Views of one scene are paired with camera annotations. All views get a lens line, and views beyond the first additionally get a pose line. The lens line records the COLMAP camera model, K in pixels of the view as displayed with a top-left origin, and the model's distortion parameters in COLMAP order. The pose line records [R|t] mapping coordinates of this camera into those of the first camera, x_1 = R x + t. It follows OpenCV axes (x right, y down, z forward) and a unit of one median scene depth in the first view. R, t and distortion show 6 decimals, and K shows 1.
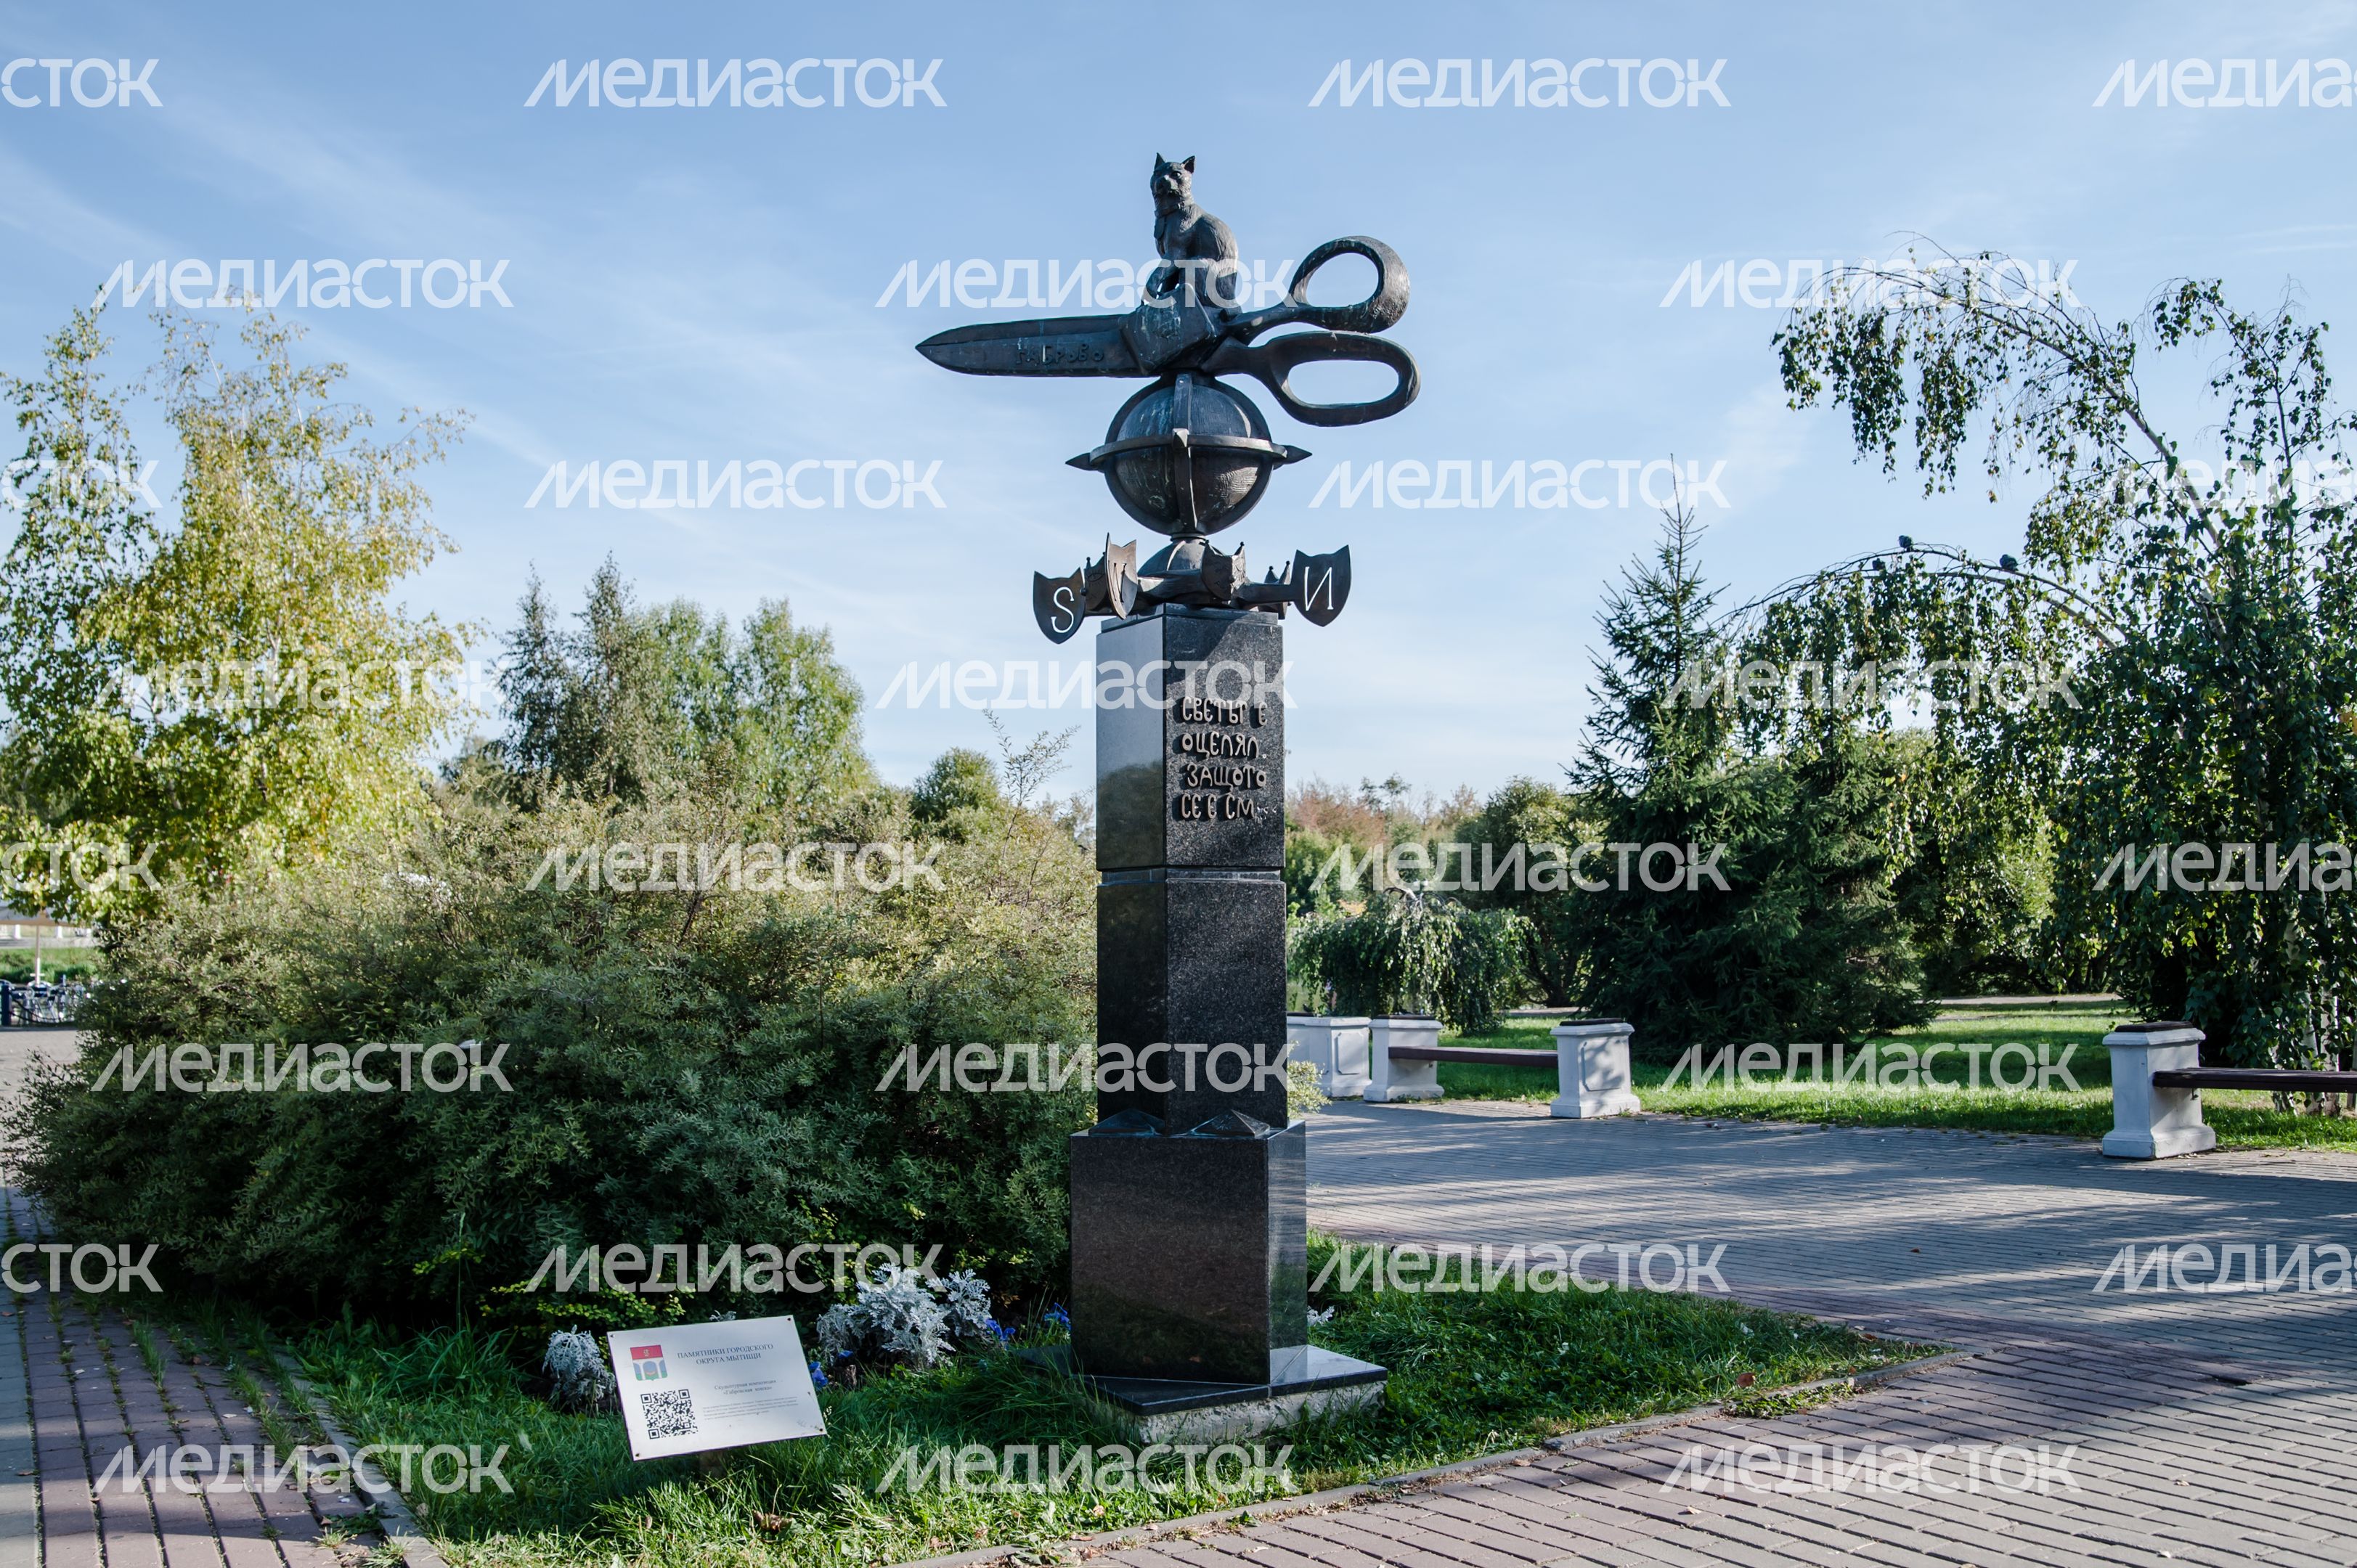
lens RADIAL K [[1969.7, 0, 1178.5], [0, 1969.7, 784.0], [0, 0, 1]] dist [-0.104798, 0.087445]
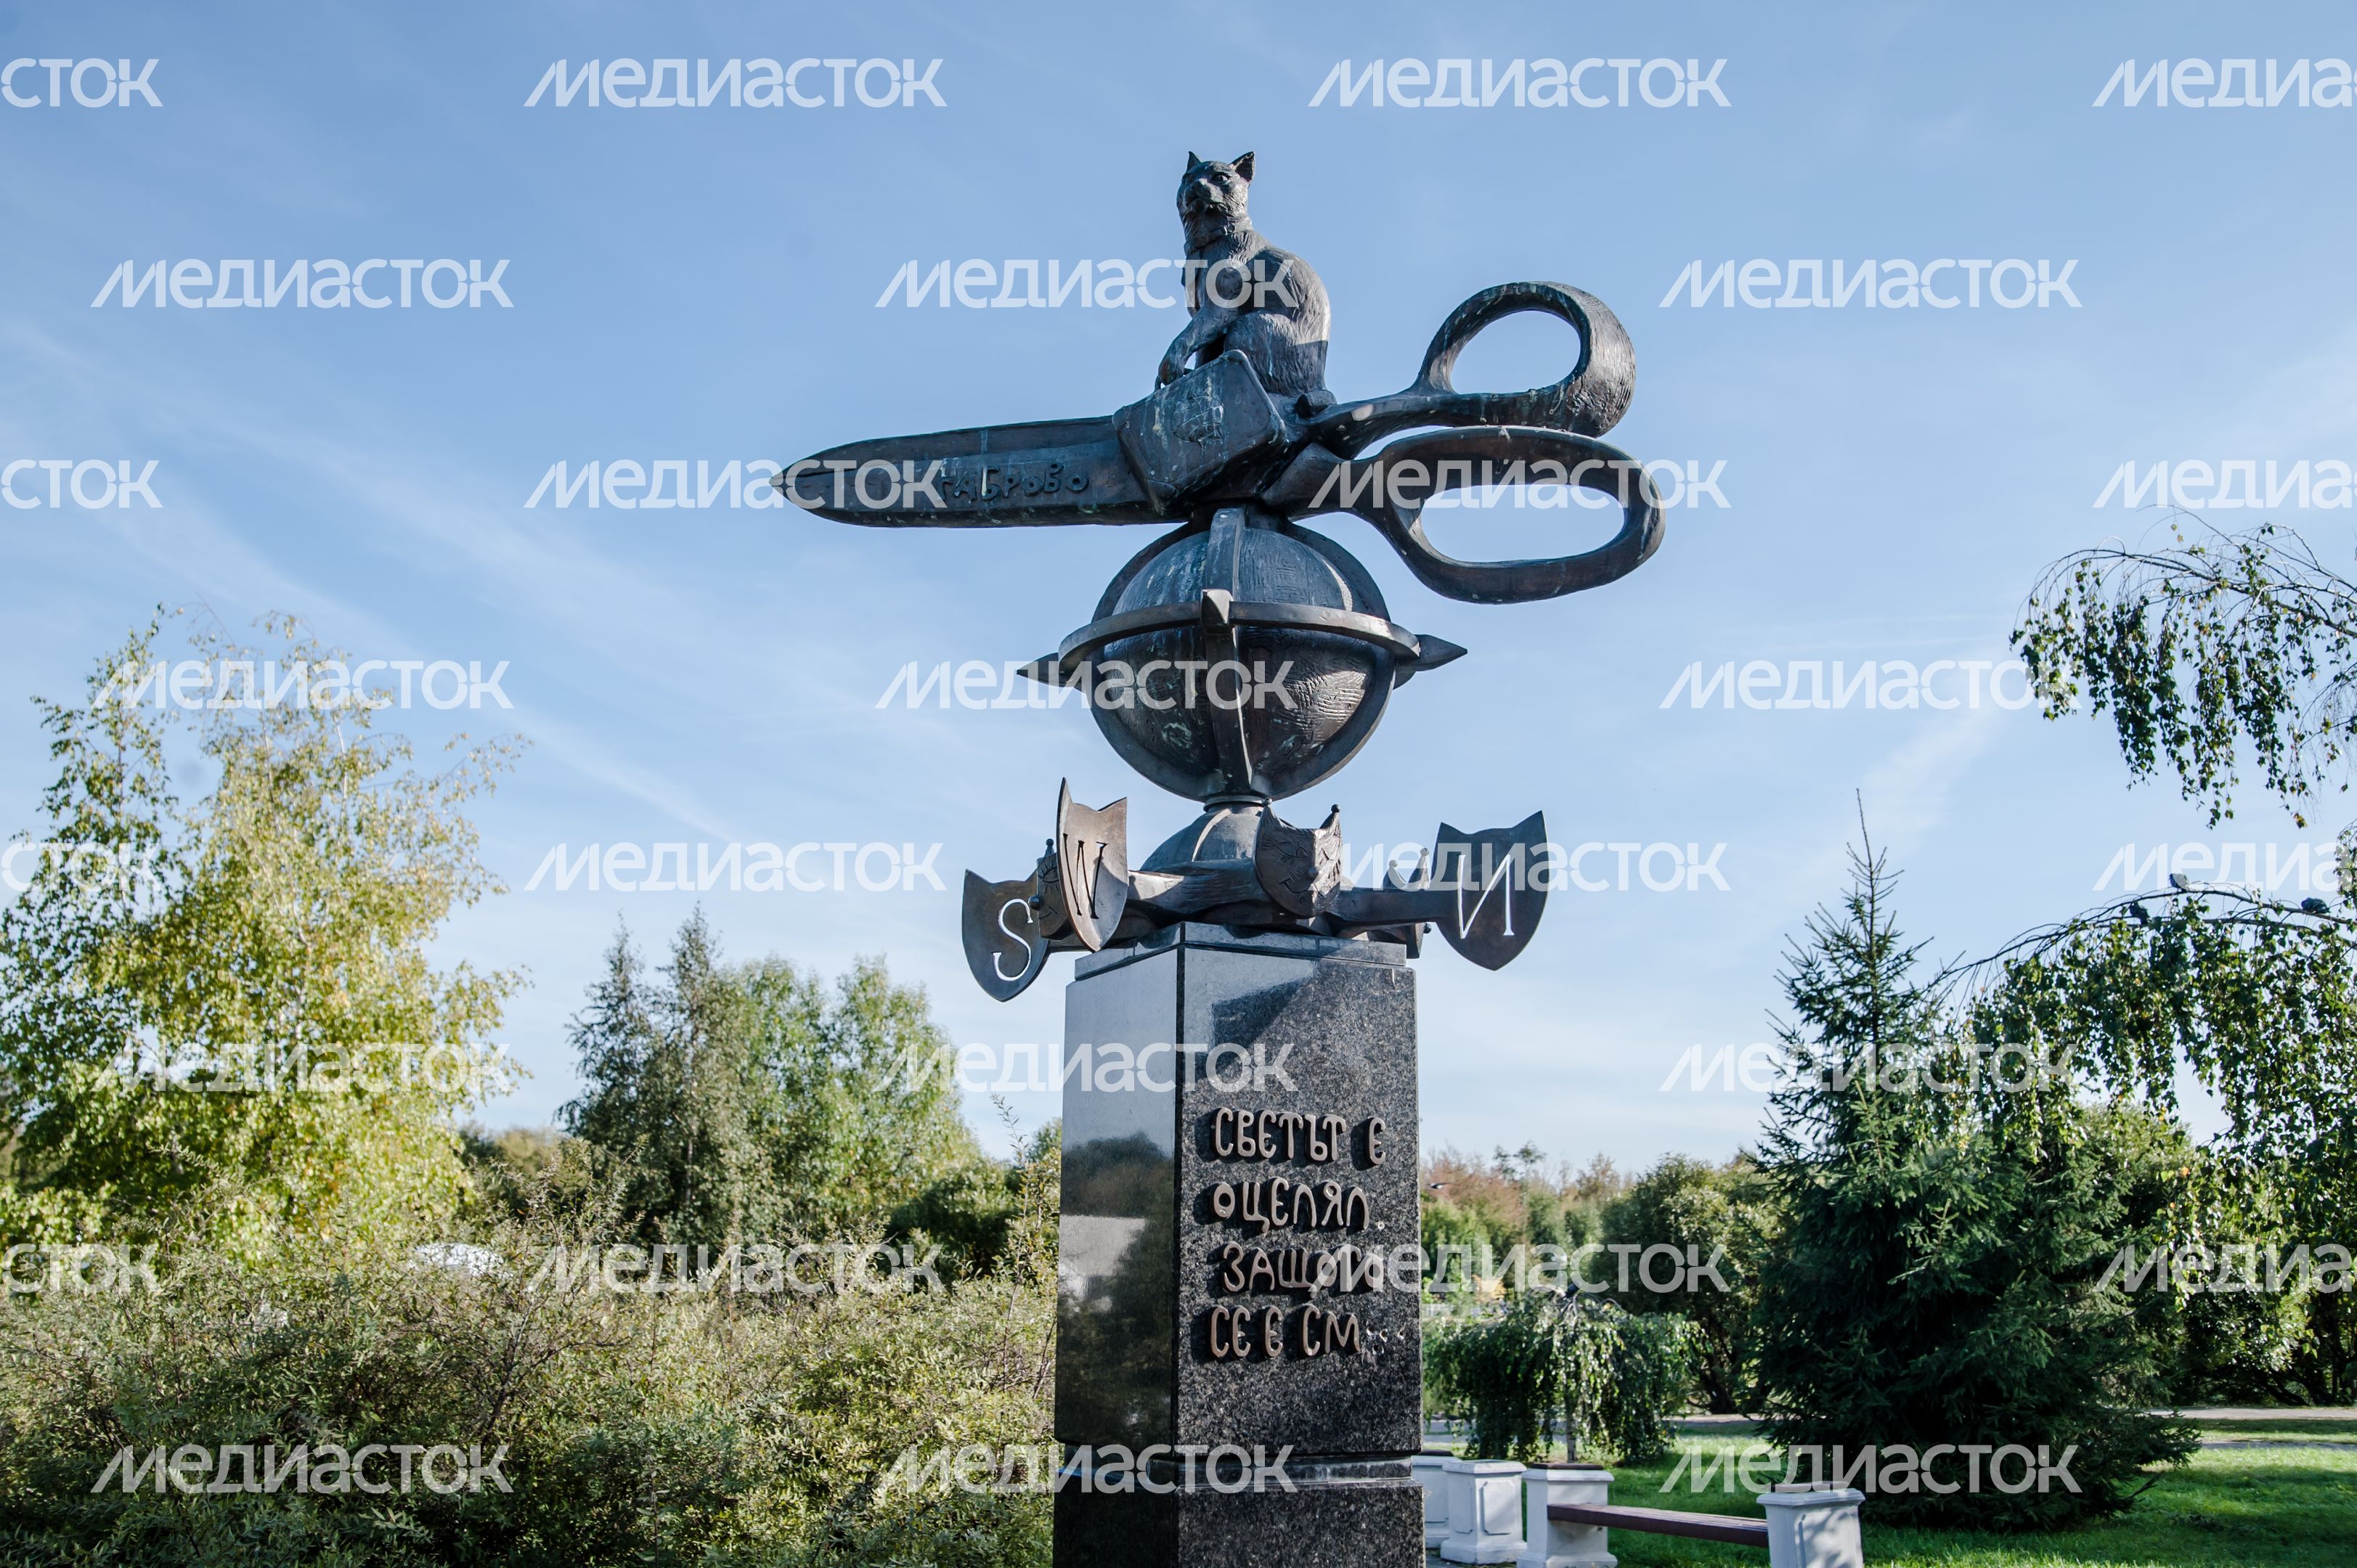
lens RADIAL K [[1969.7, 0, 1178.5], [0, 1969.7, 784.0], [0, 0, 1]] dist [-0.104798, 0.087445]
pose [[0.997842, 0.000181, -0.065665, 0.007674], [-0.012187, 0.983133, -0.182486, -0.010269], [0.064524, 0.182893, 0.981013, 0.148578]]
